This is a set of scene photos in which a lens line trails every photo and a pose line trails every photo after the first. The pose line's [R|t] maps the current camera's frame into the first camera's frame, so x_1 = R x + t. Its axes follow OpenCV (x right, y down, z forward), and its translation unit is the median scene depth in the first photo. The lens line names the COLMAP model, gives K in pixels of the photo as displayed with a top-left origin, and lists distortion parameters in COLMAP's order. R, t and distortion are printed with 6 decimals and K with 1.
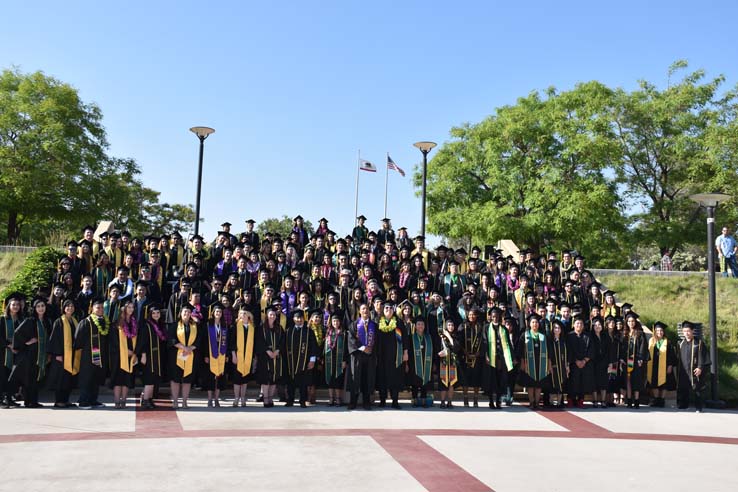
lens RADIAL K [[769.7, 0, 369.0], [0, 769.7, 246.0], [0, 0, 1]] dist [0.002853, 0.134082]
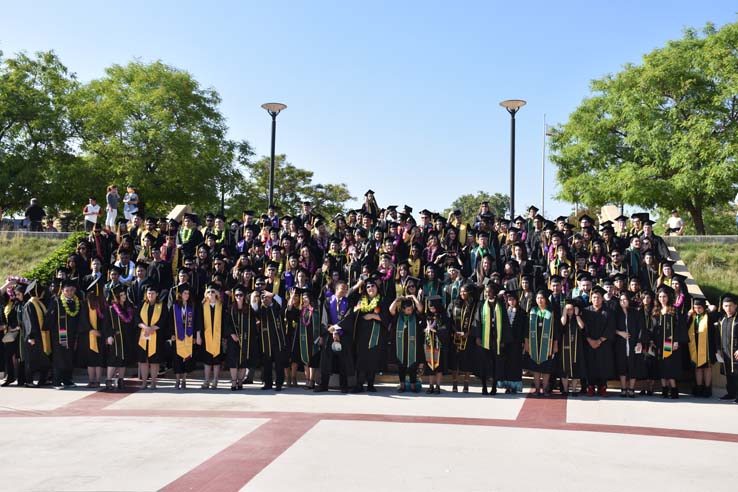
lens RADIAL K [[818.8, 0, 369.0], [0, 818.8, 246.0], [0, 0, 1]] dist [0.062091, 0.008359]
pose [[0.964002, -0.031461, -0.264029, 0.234749], [0.038482, 0.999029, 0.021463, 0.010673], [0.263097, -0.030851, 0.964276, 0.041212]]
